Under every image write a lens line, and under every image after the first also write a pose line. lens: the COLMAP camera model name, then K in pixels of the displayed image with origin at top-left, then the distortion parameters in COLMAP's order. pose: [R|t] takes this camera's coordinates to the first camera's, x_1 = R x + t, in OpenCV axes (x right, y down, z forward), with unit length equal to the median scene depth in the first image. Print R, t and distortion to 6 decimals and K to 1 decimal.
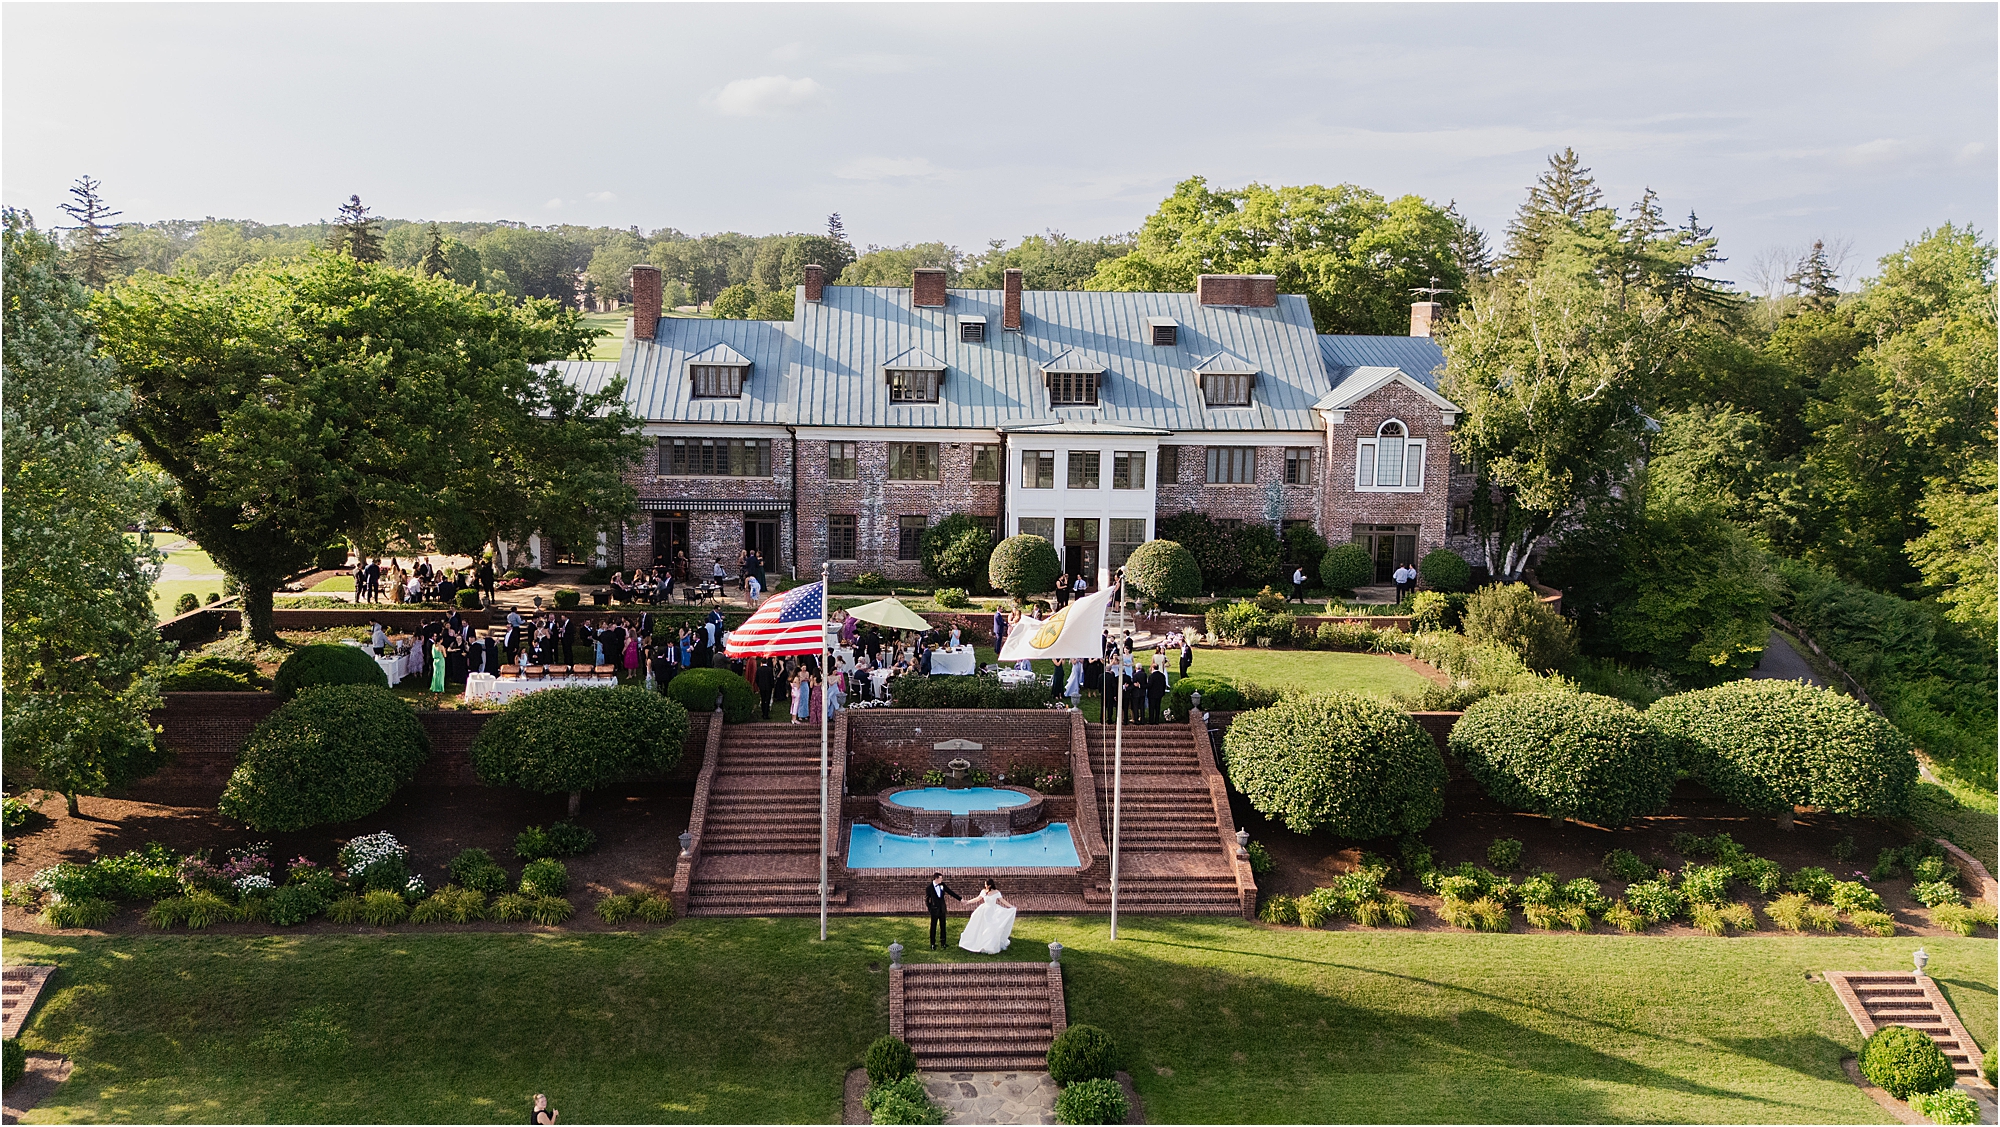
lens RADIAL K [[1399.7, 0, 1051.4], [0, 1399.7, 560.9], [0, 0, 1]] dist [0.070528, -0.082342]
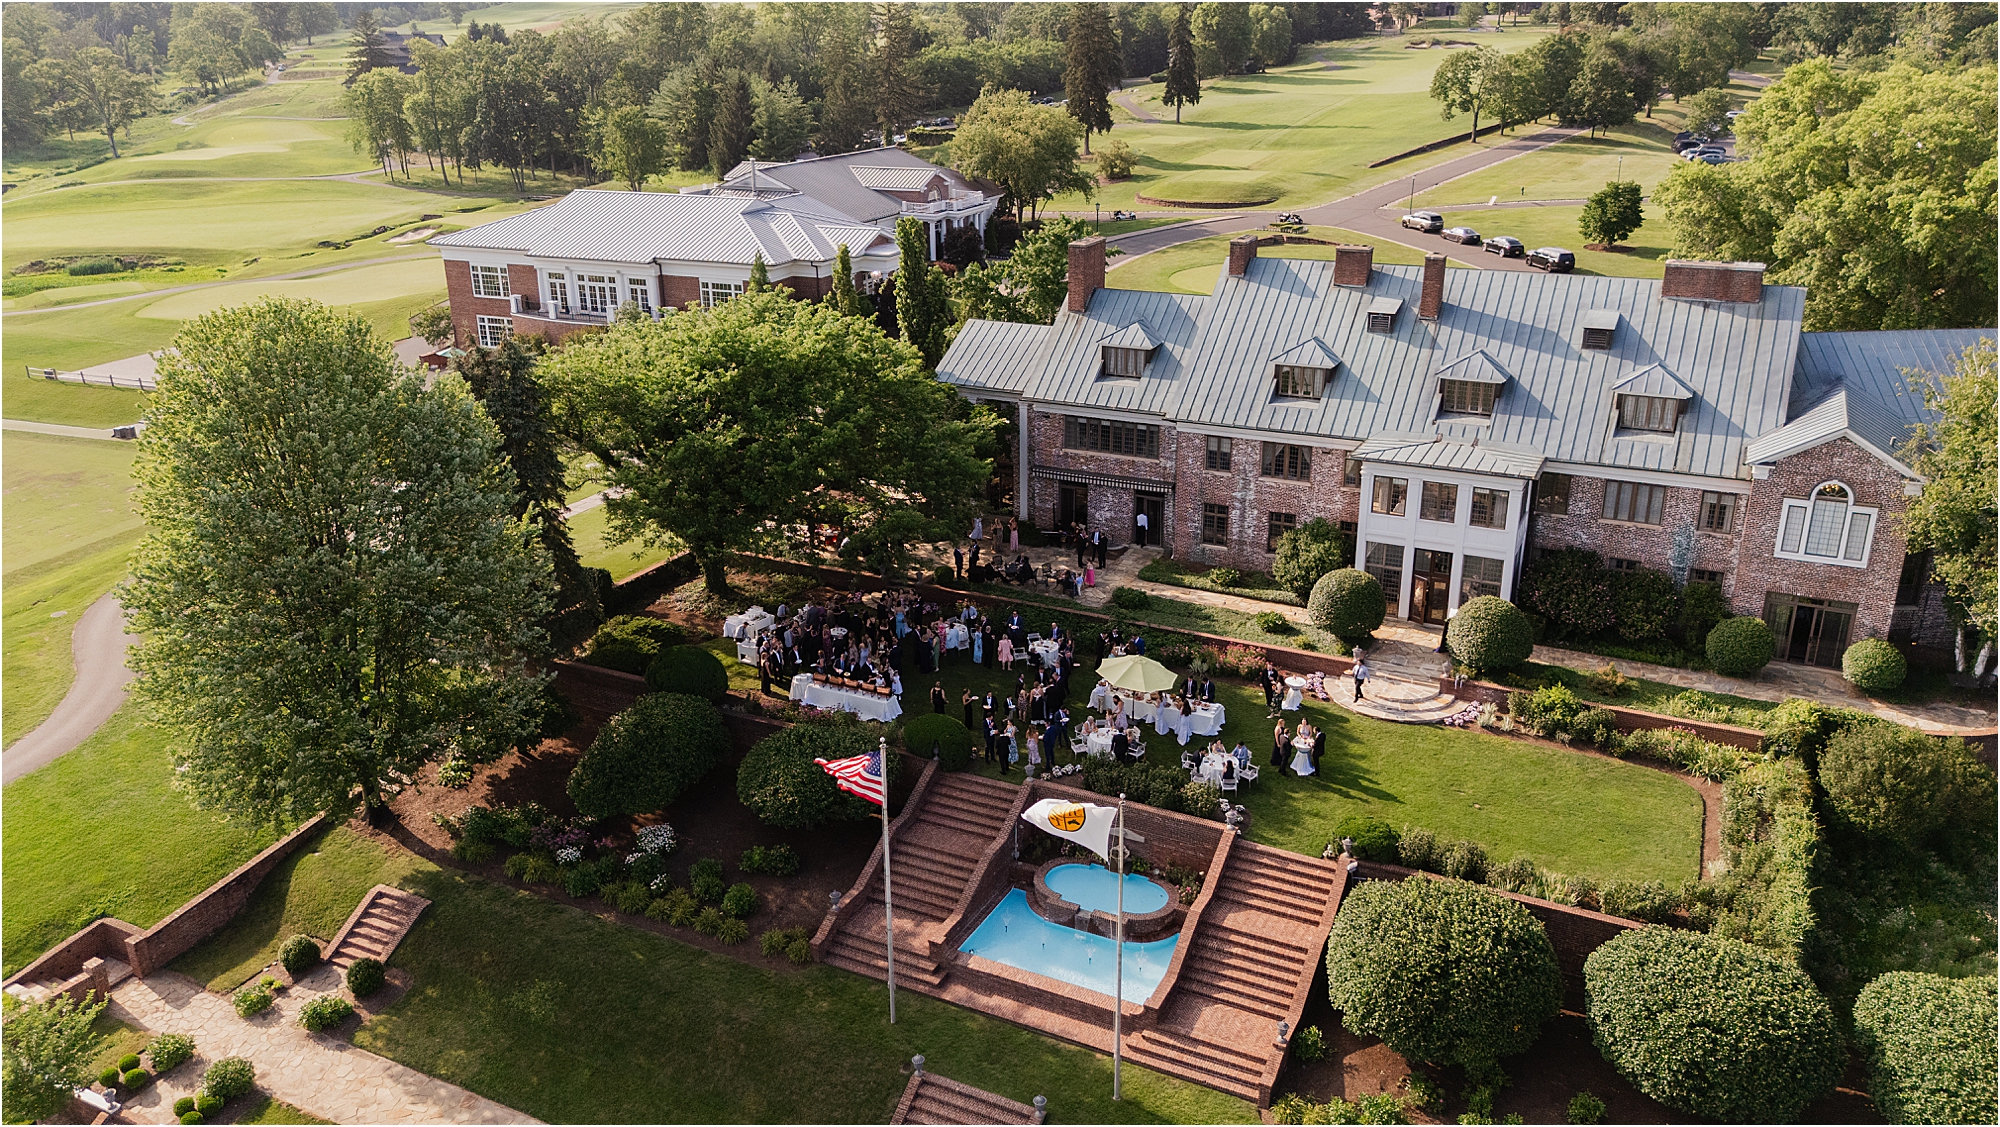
lens RADIAL K [[1399.7, 0, 1051.4], [0, 1399.7, 560.9], [0, 0, 1]] dist [0.070528, -0.082342]
pose [[0.875350, 0.150795, -0.459372, 0.234478], [-0.070376, 0.979739, 0.187509, -0.183560], [0.478340, -0.131807, 0.868227, 0.035538]]
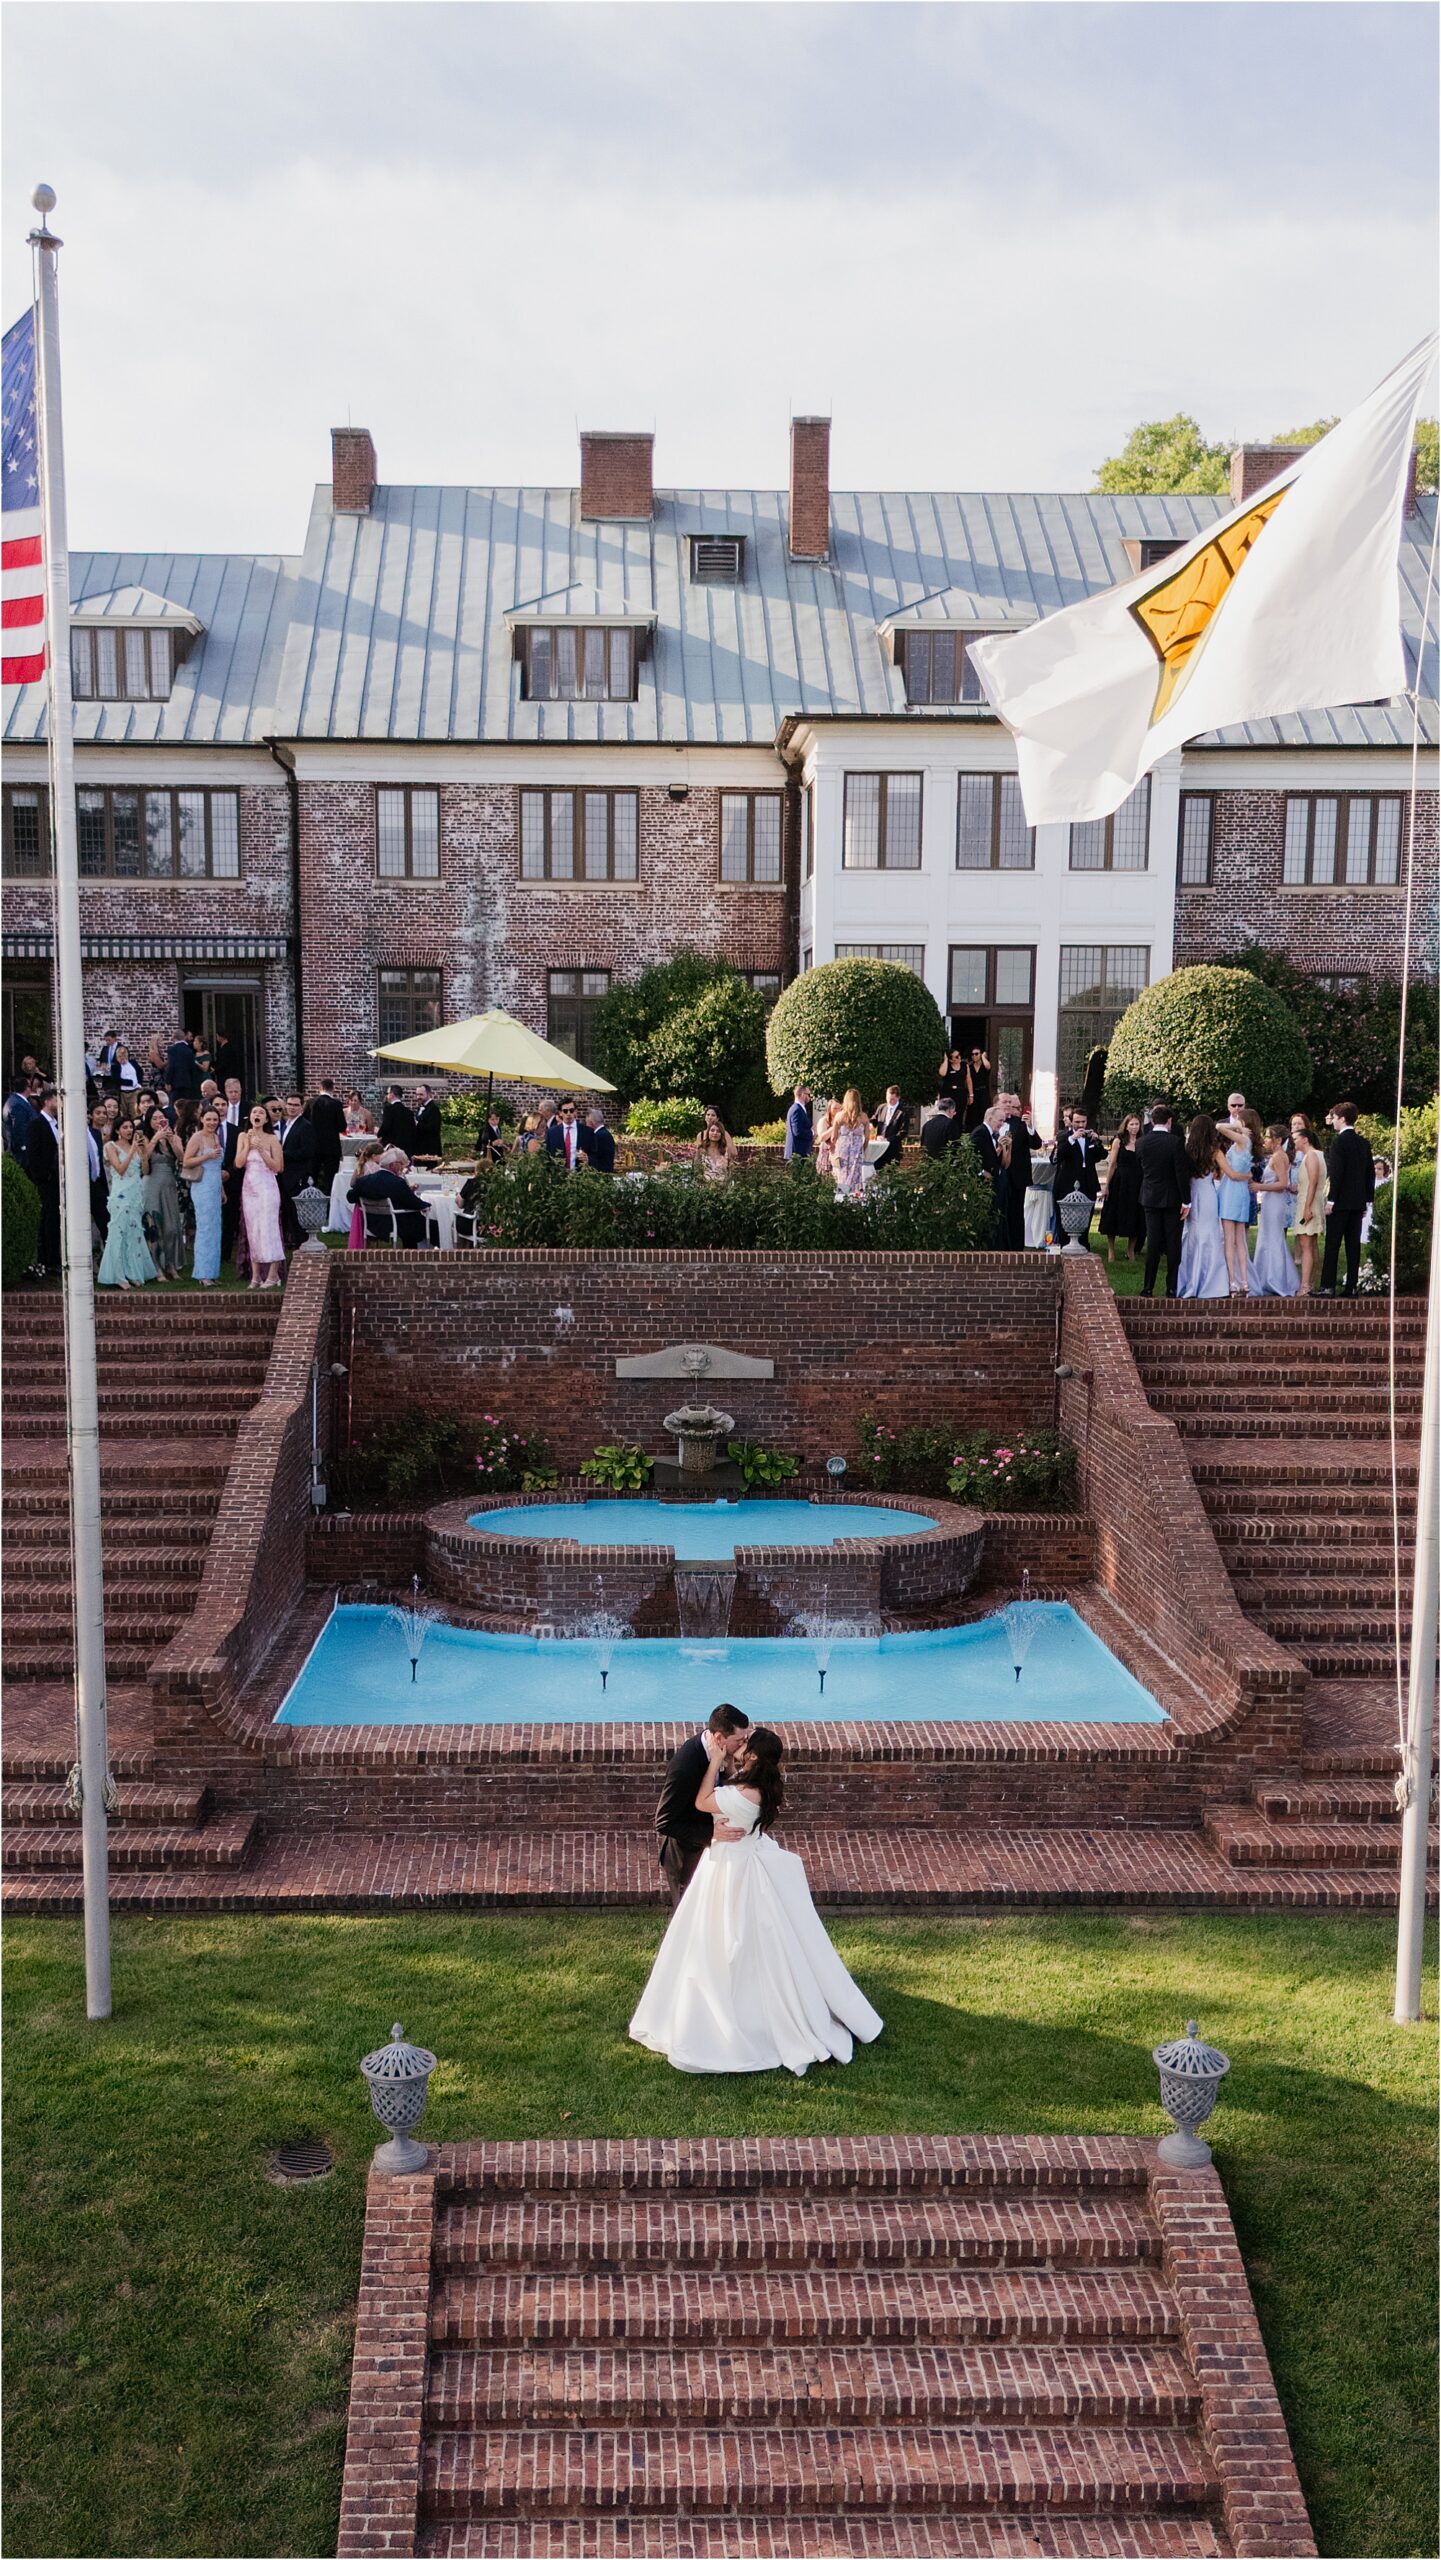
lens RADIAL K [[2302.5, 0, 753.5], [0, 2302.5, 1282.1], [0, 0, 1]] dist [0.071110, -0.008237]
pose [[0.999280, -0.009026, -0.036843, -0.023001], [0.007875, 0.999480, -0.031257, 0.085973], [0.037106, 0.030944, 0.998832, 0.329081]]
